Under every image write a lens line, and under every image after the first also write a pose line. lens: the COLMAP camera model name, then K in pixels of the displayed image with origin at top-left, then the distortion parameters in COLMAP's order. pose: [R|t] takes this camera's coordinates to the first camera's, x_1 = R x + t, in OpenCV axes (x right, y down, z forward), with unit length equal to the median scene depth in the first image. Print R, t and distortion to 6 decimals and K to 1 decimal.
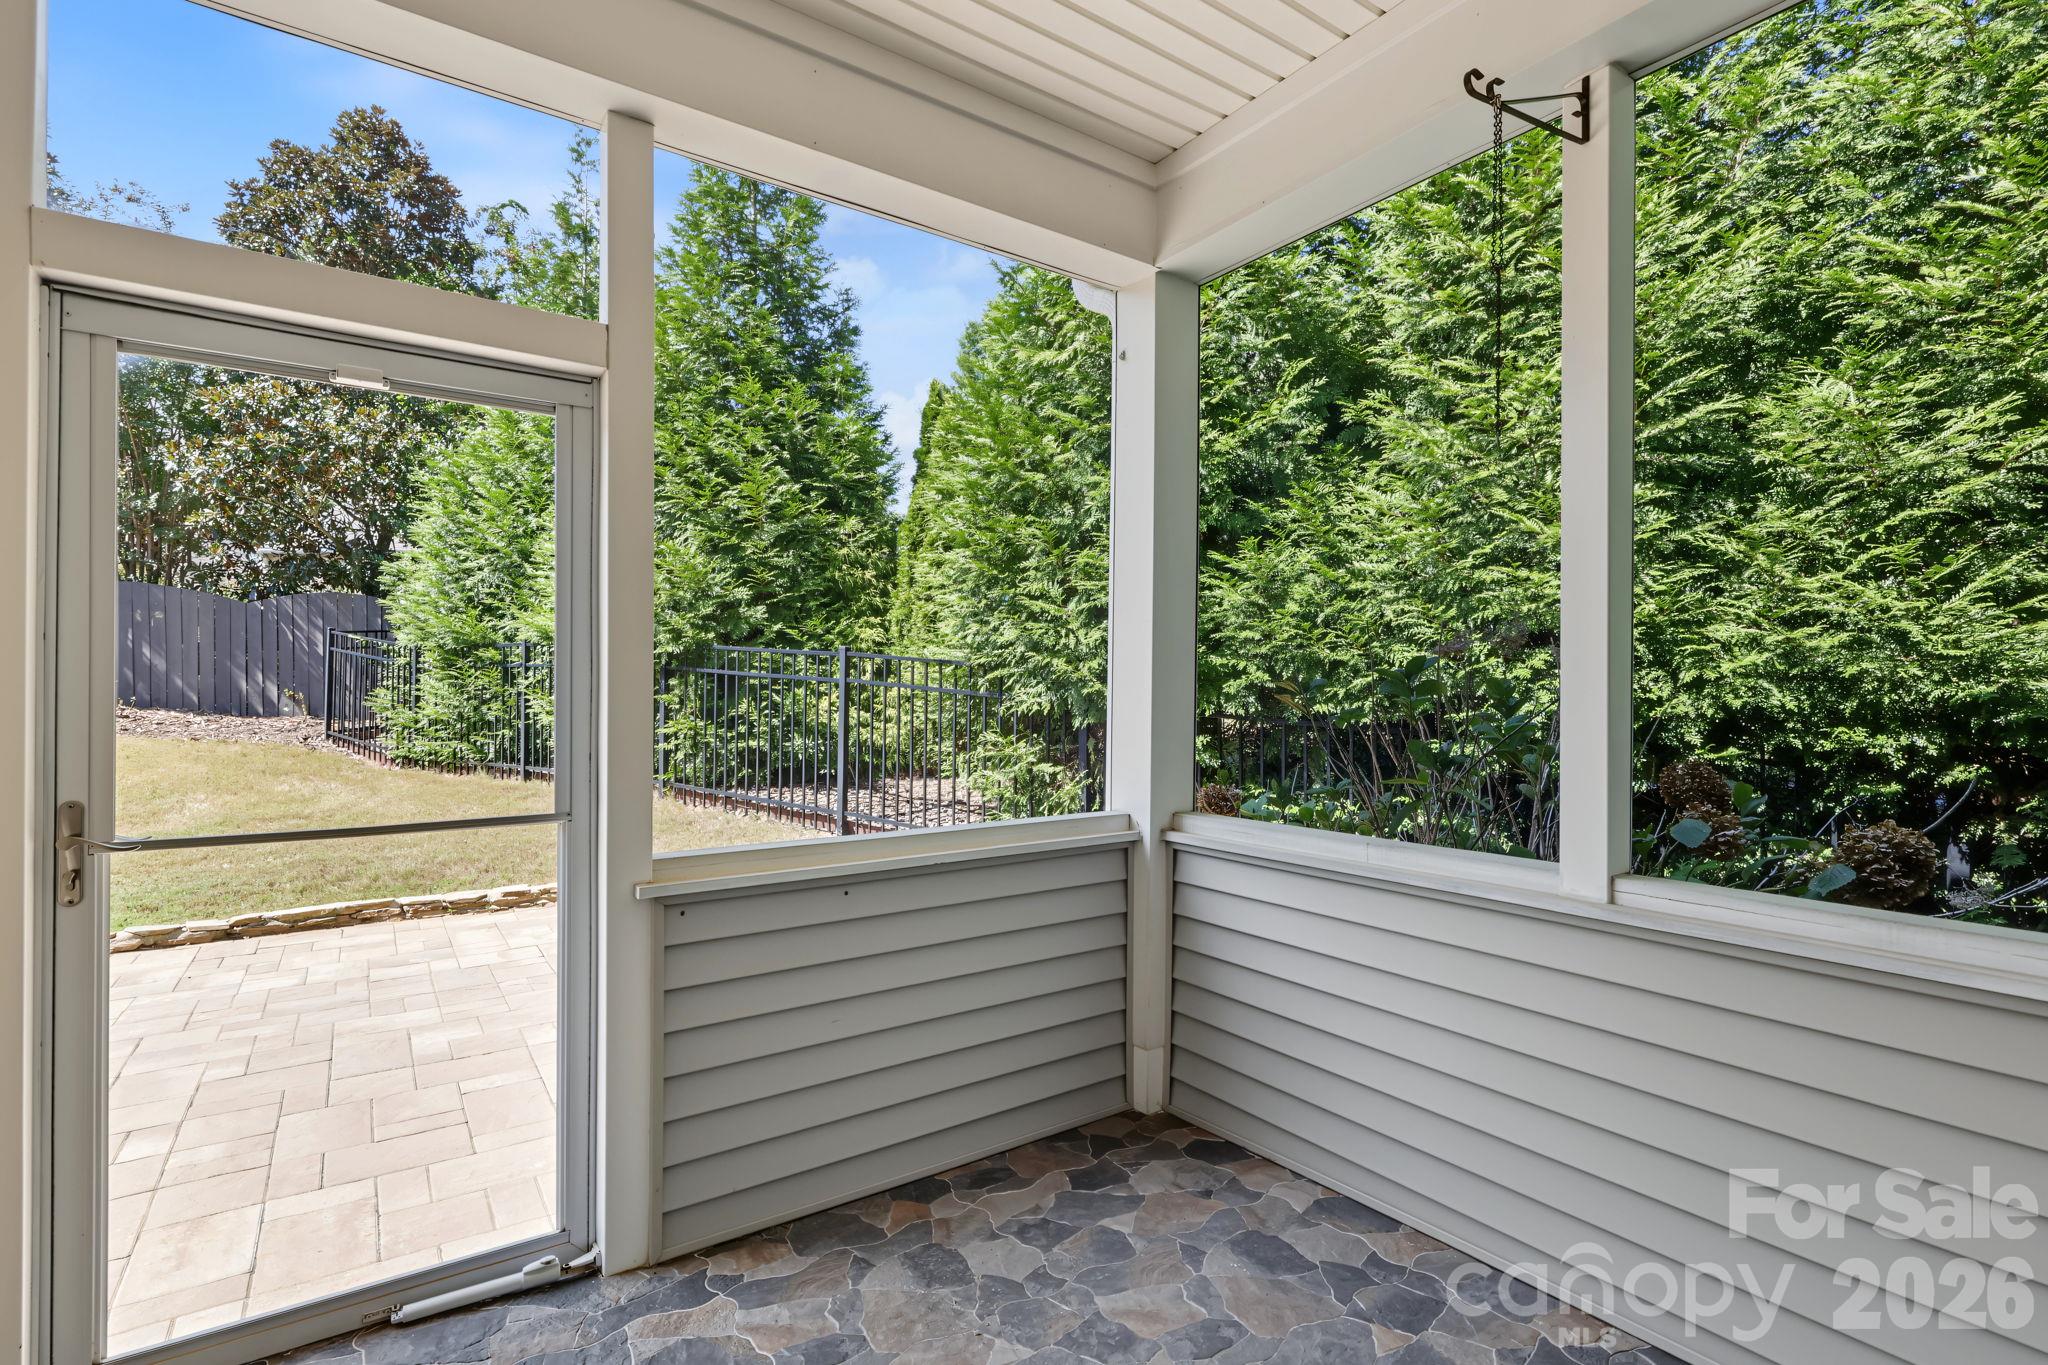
lens RADIAL K [[969.6, 0, 1033.6], [0, 969.6, 681.4], [0, 0, 1]] dist [0.001449, -0.000014]
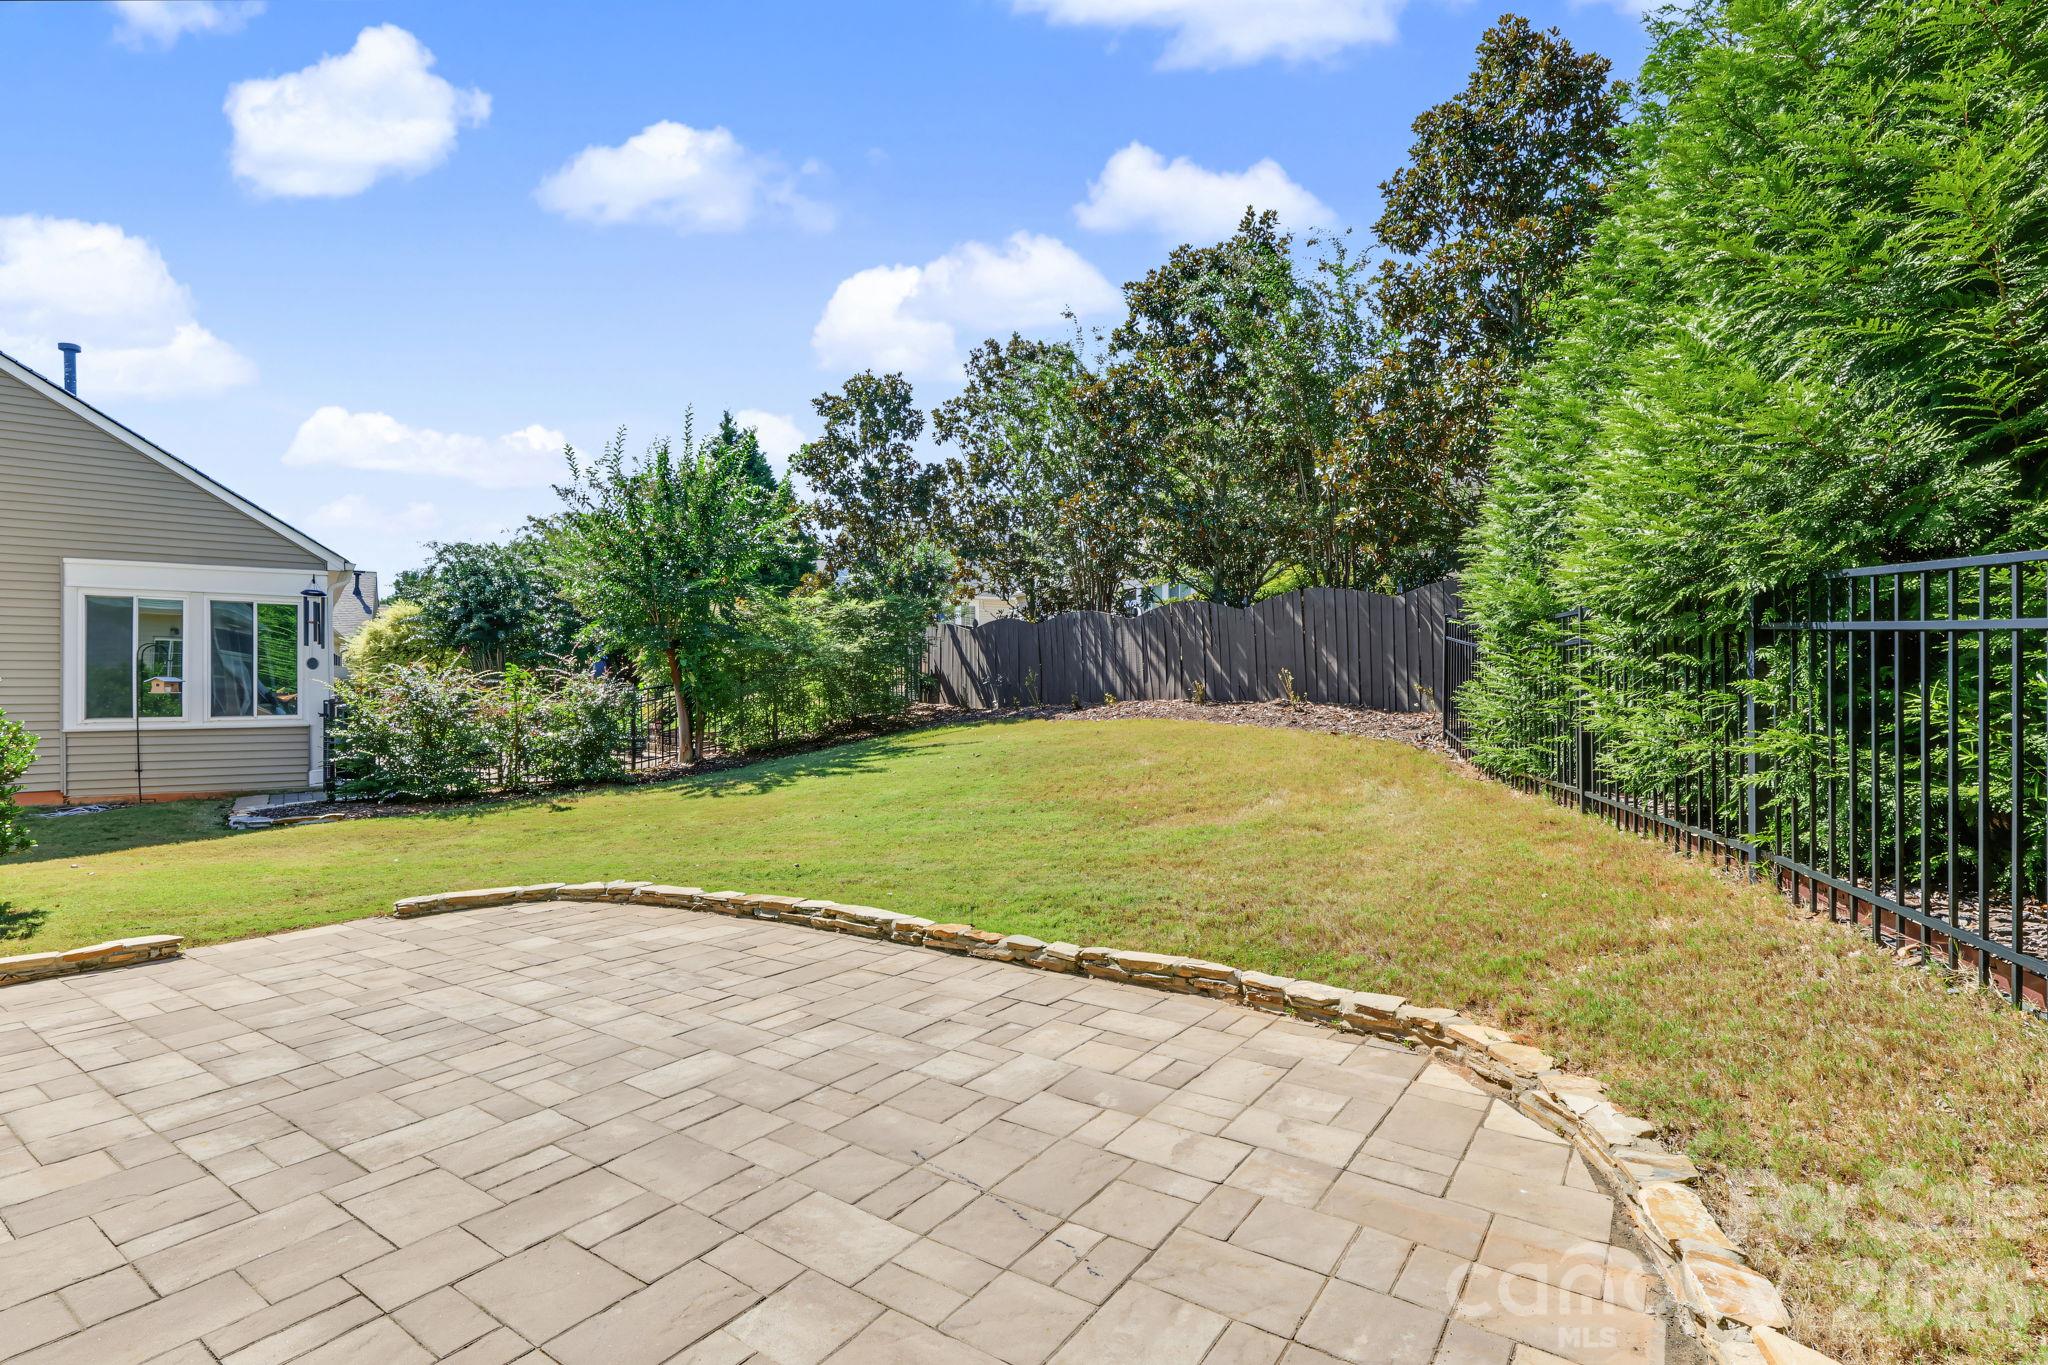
lens RADIAL K [[969.6, 0, 1026.0], [0, 969.6, 680.5], [0, 0, 1]] dist [0.001449, -0.000014]
pose [[0.353248, -0.016531, -0.935384, -0.037628], [0.015844, 0.999806, -0.011686, 0.014405], [0.935396, -0.010692, 0.353441, 0.463556]]
